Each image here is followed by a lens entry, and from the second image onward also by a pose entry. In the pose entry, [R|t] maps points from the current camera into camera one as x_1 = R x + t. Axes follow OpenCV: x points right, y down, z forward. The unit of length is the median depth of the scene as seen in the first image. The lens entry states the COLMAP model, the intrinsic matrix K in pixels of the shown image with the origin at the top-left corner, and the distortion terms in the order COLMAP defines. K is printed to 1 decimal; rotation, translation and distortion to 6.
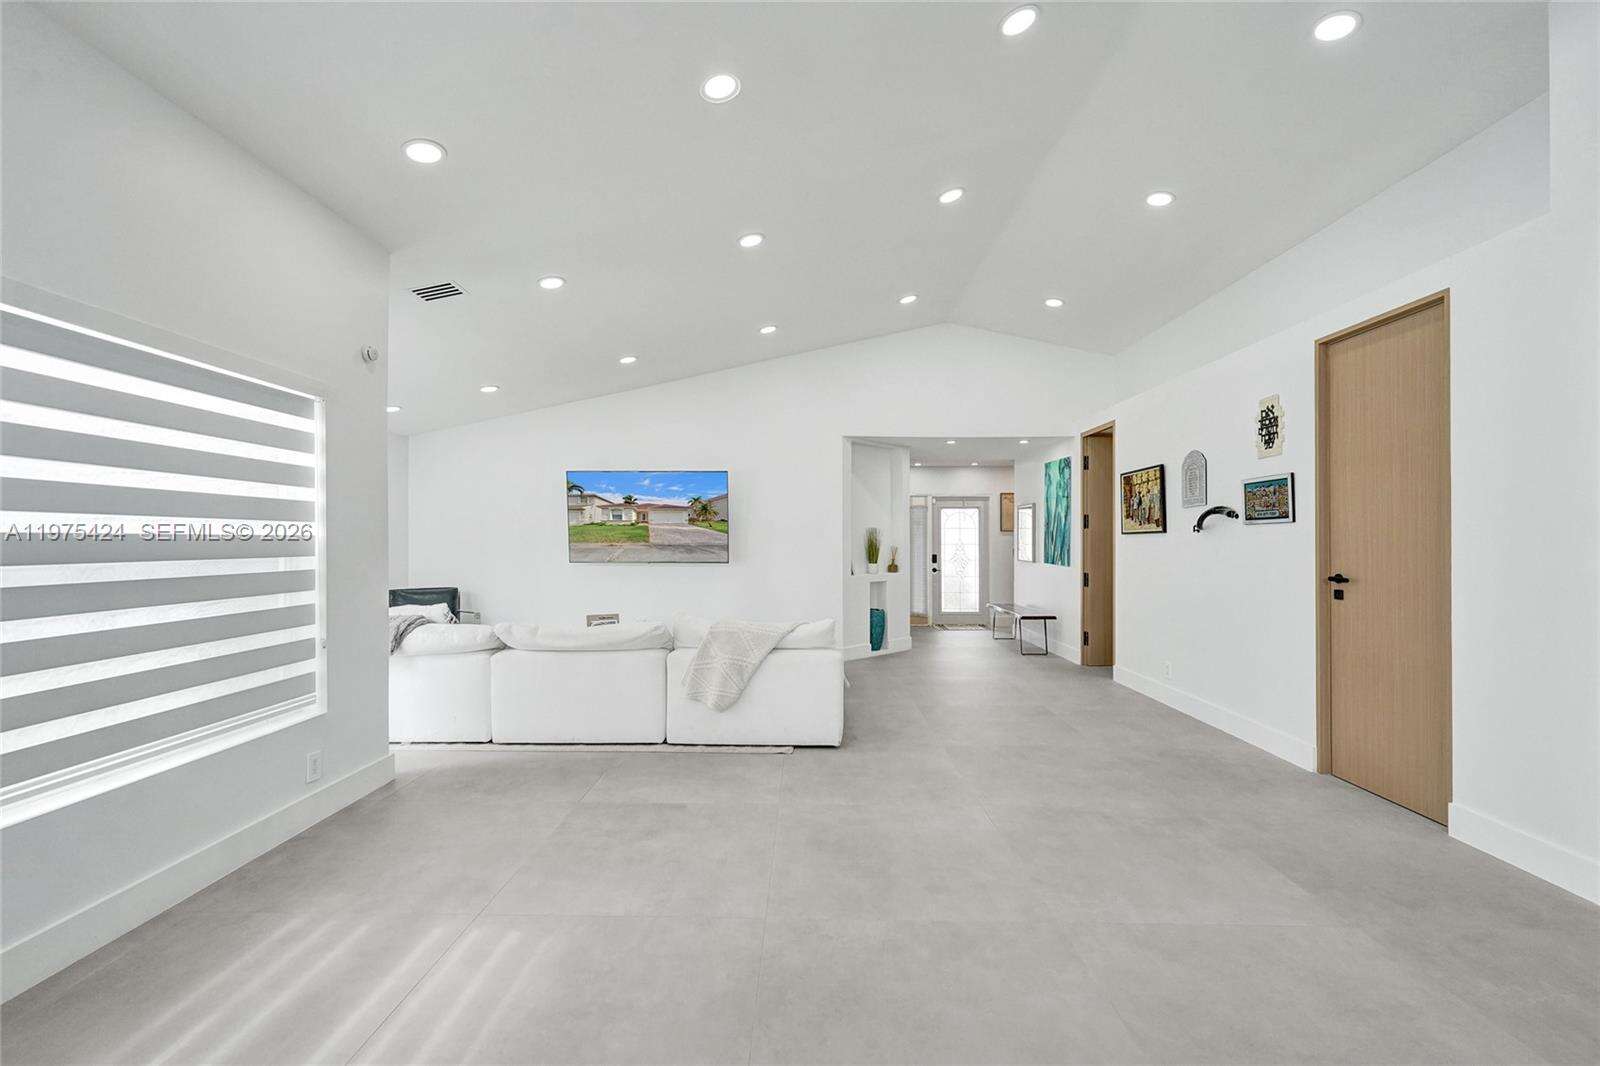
lens RADIAL K [[662.6, 0, 791.3], [0, 662.6, 536.7], [0, 0, 1]] dist [0.000749, 0.000316]
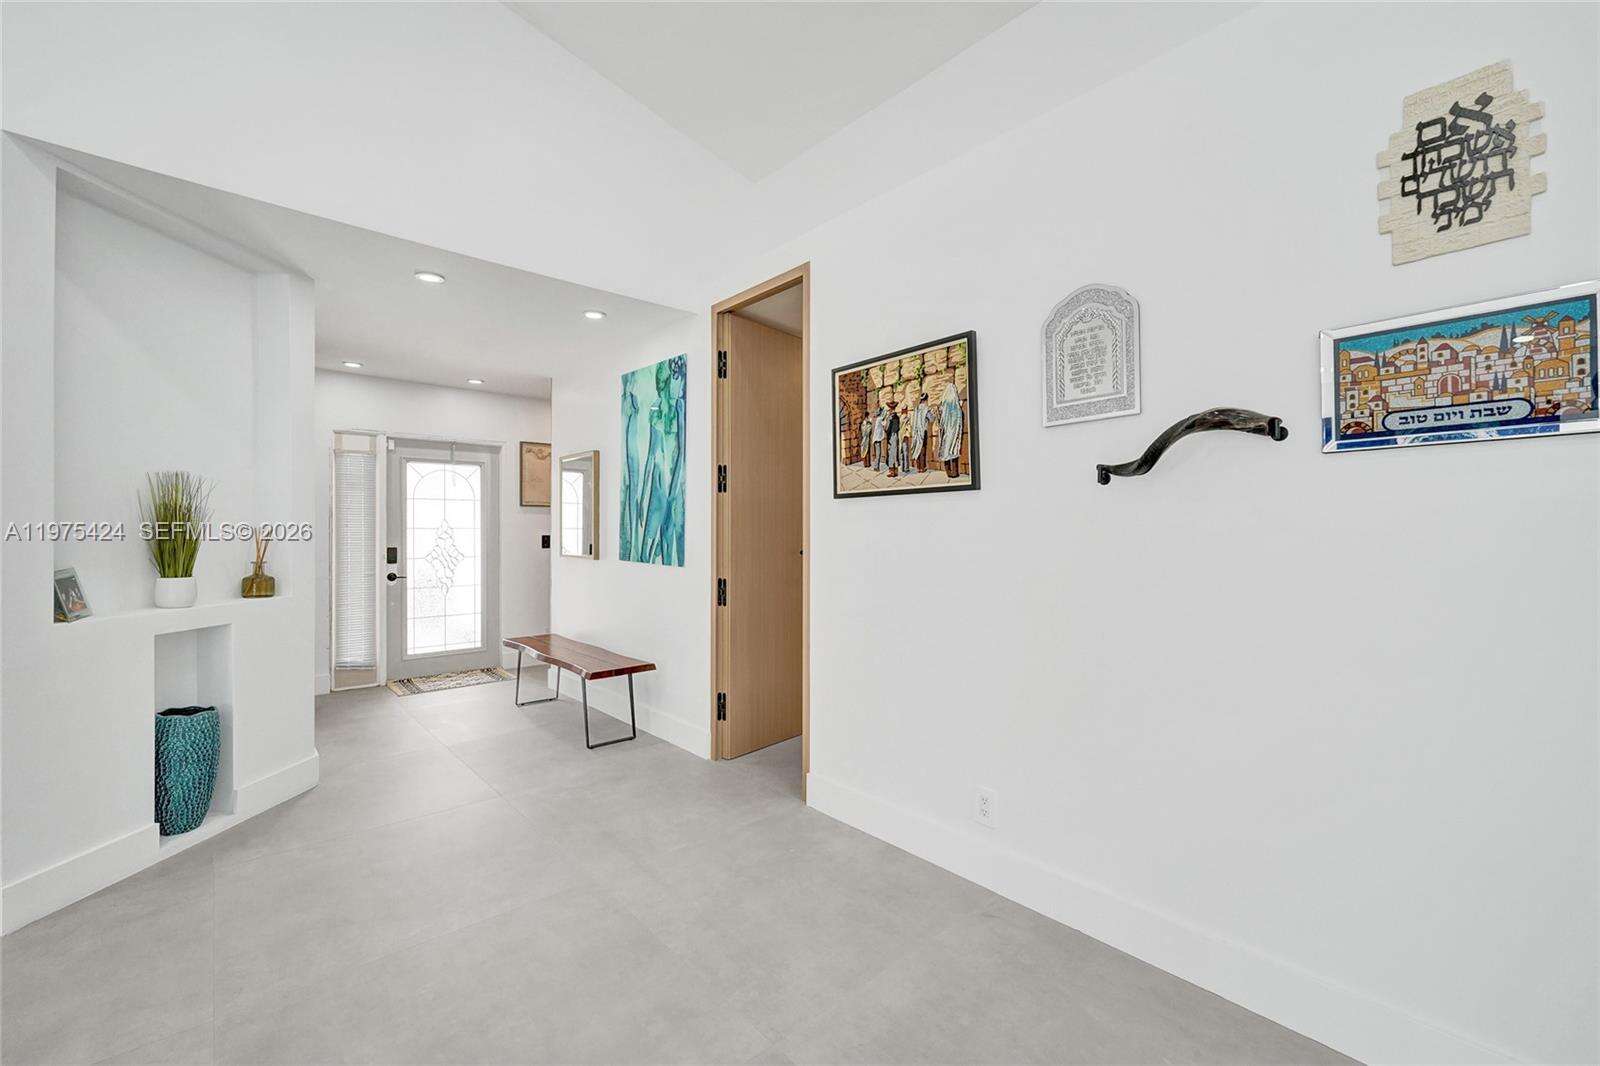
lens RADIAL K [[662.6, 0, 809.2], [0, 662.6, 527.7], [0, 0, 1]] dist [0.000749, 0.000316]
pose [[0.725133, 0.001290, 0.688608, 0.164092], [-0.002281, 0.999997, 0.000529, 0.017123], [-0.688605, -0.001954, 0.725134, 0.680405]]
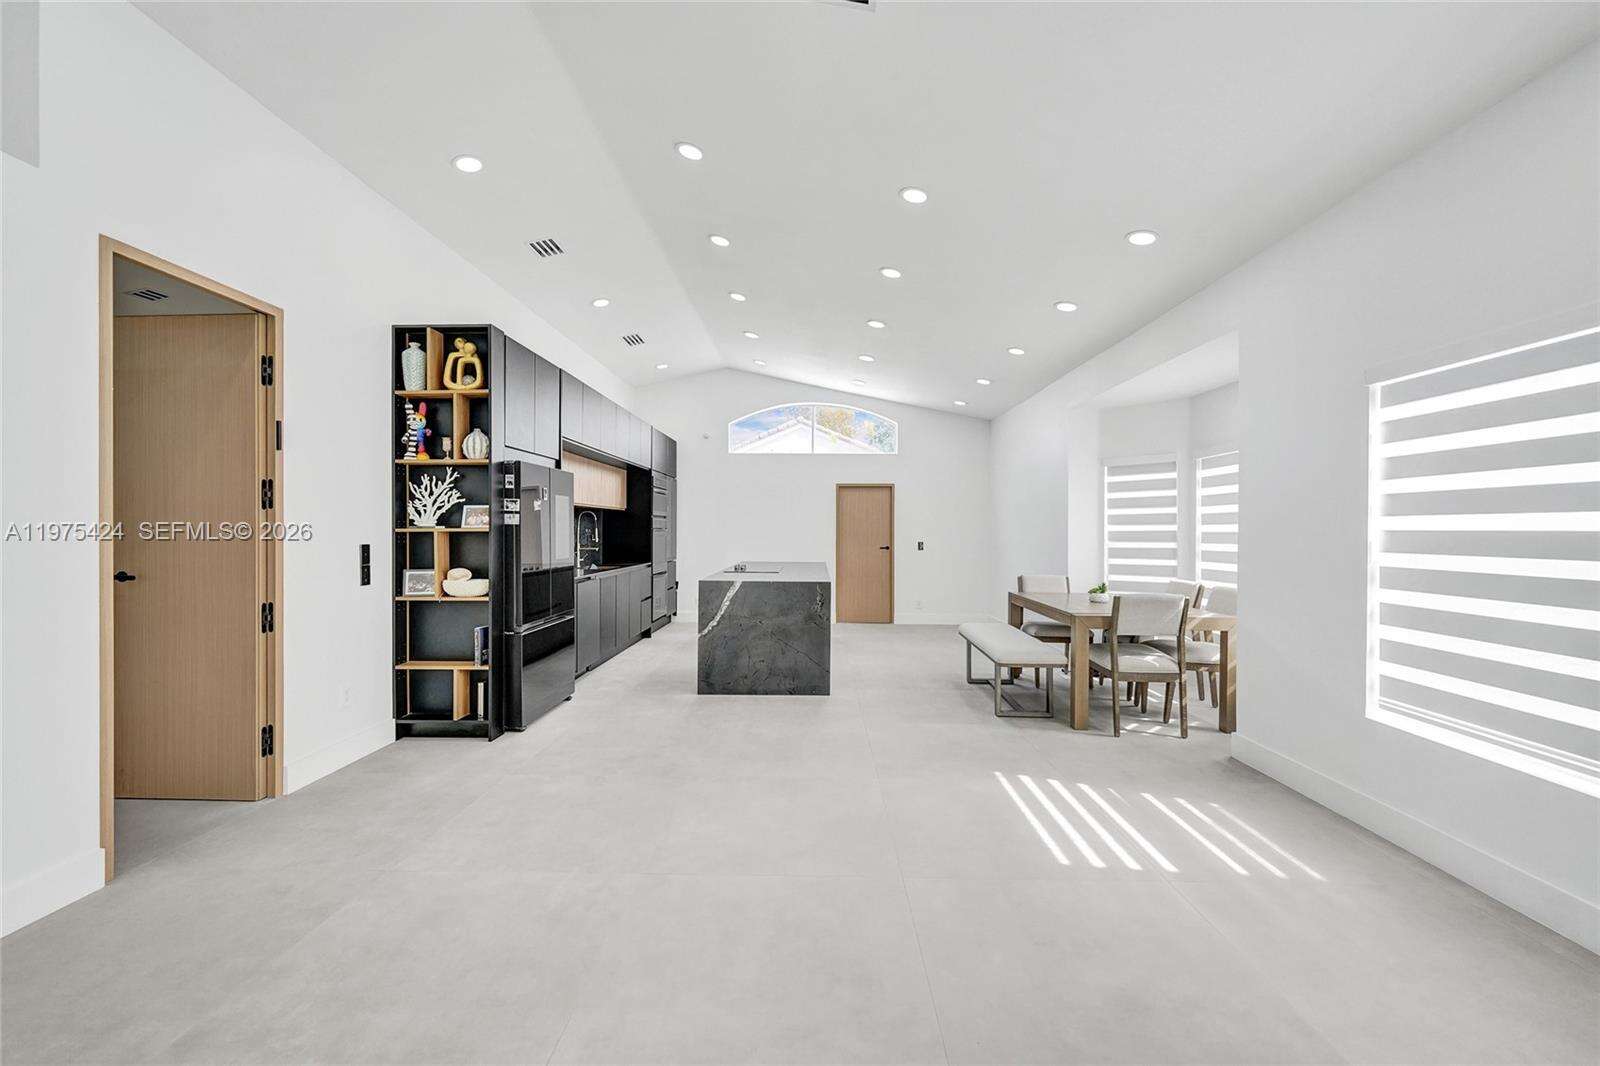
lens RADIAL K [[662.6, 0, 797.4], [0, 662.6, 529.1], [0, 0, 1]] dist [0.000749, 0.000316]
pose [[-0.999997, -0.002384, 0.000160, 0.052858], [-0.002385, 0.999986, -0.004740, -0.001088], [-0.000149, -0.004740, -0.999989, 0.815381]]
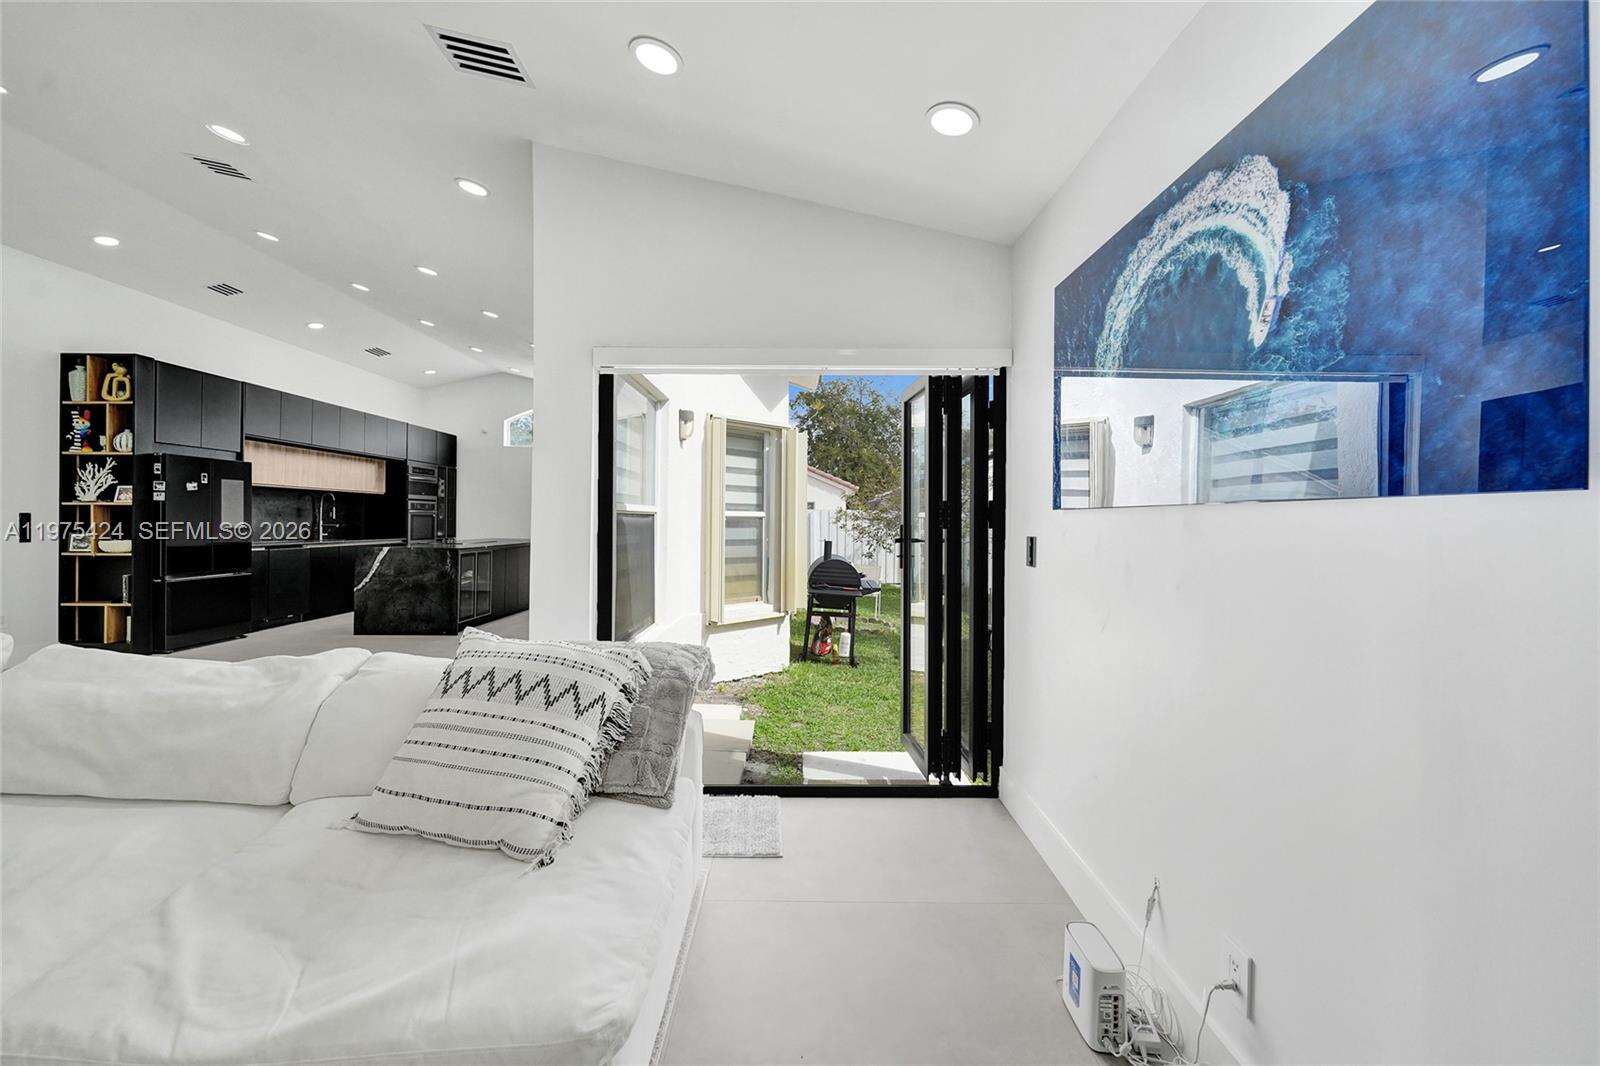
lens RADIAL K [[662.6, 0, 803.7], [0, 662.6, 520.7], [0, 0, 1]] dist [0.000749, 0.000316]
pose [[-0.999369, -0.009682, -0.034177, -0.555374], [-0.009544, 0.999946, -0.004195, 0.016349], [0.034216, -0.003866, -0.999407, 1.104891]]
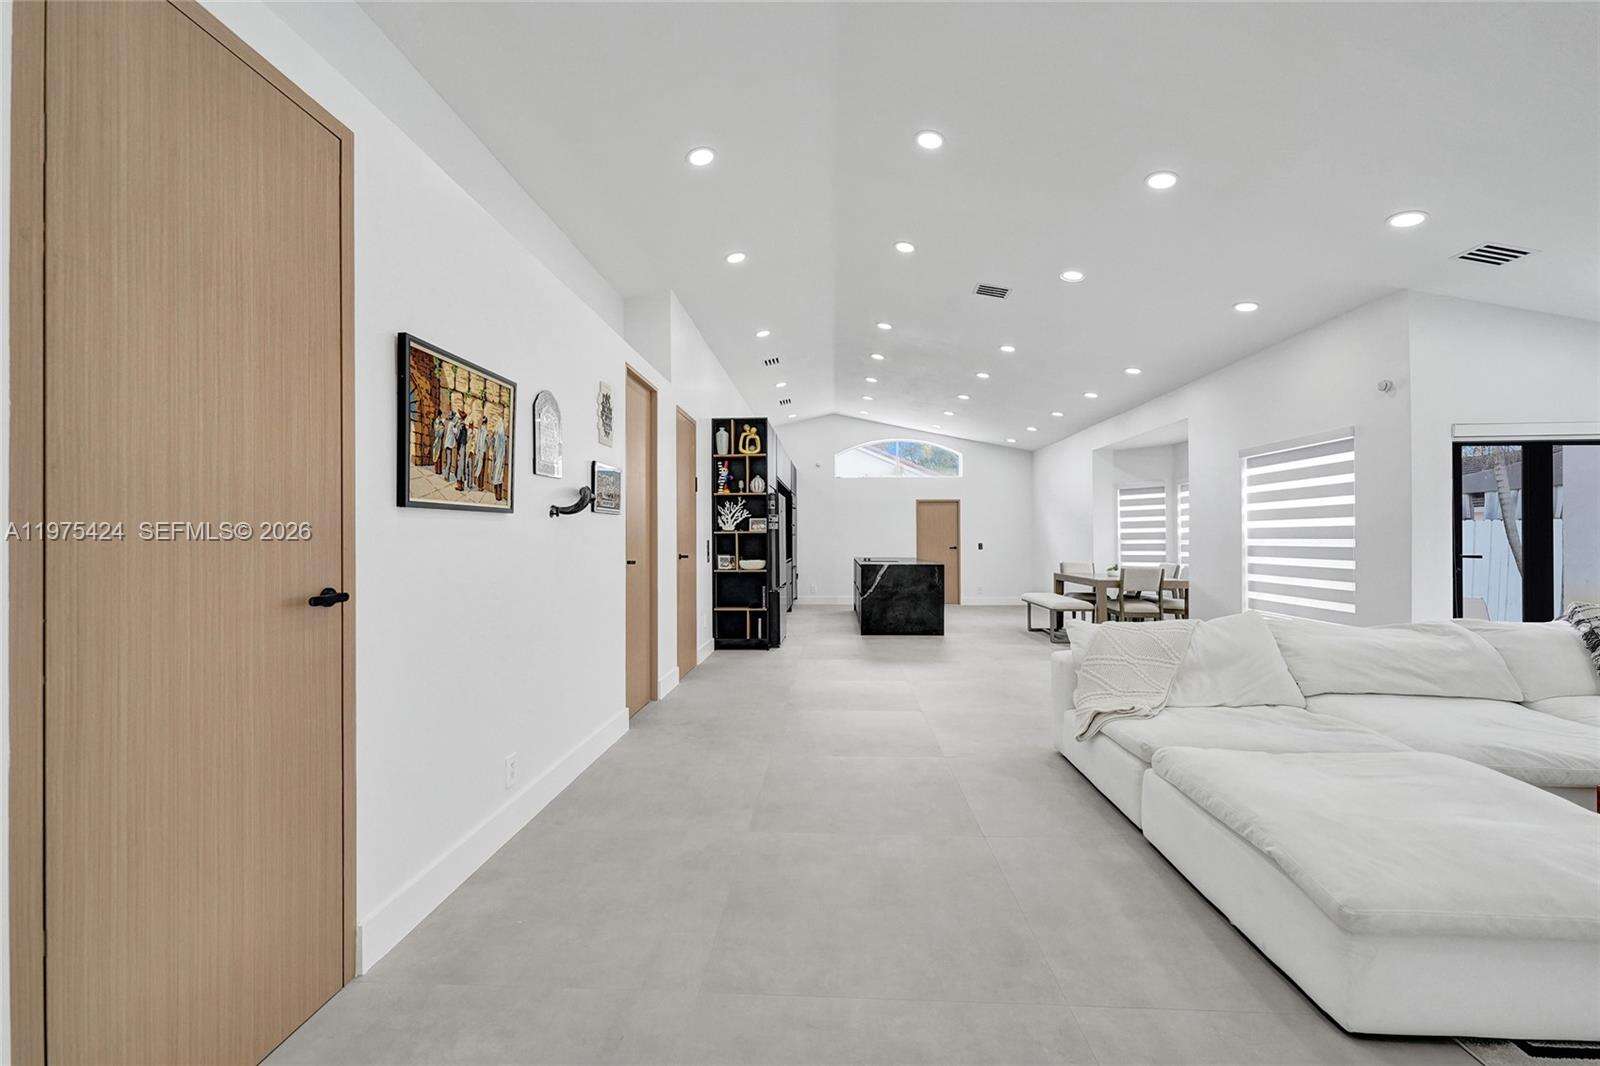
lens RADIAL K [[662.6, 0, 796.3], [0, 662.6, 535.6], [0, 0, 1]] dist [0.000749, 0.000316]
pose [[-0.999608, 0.003187, 0.027815, 0.286451], [0.002920, 0.999949, -0.009660, 0.015953], [-0.027844, -0.009575, -0.999566, 1.363159]]
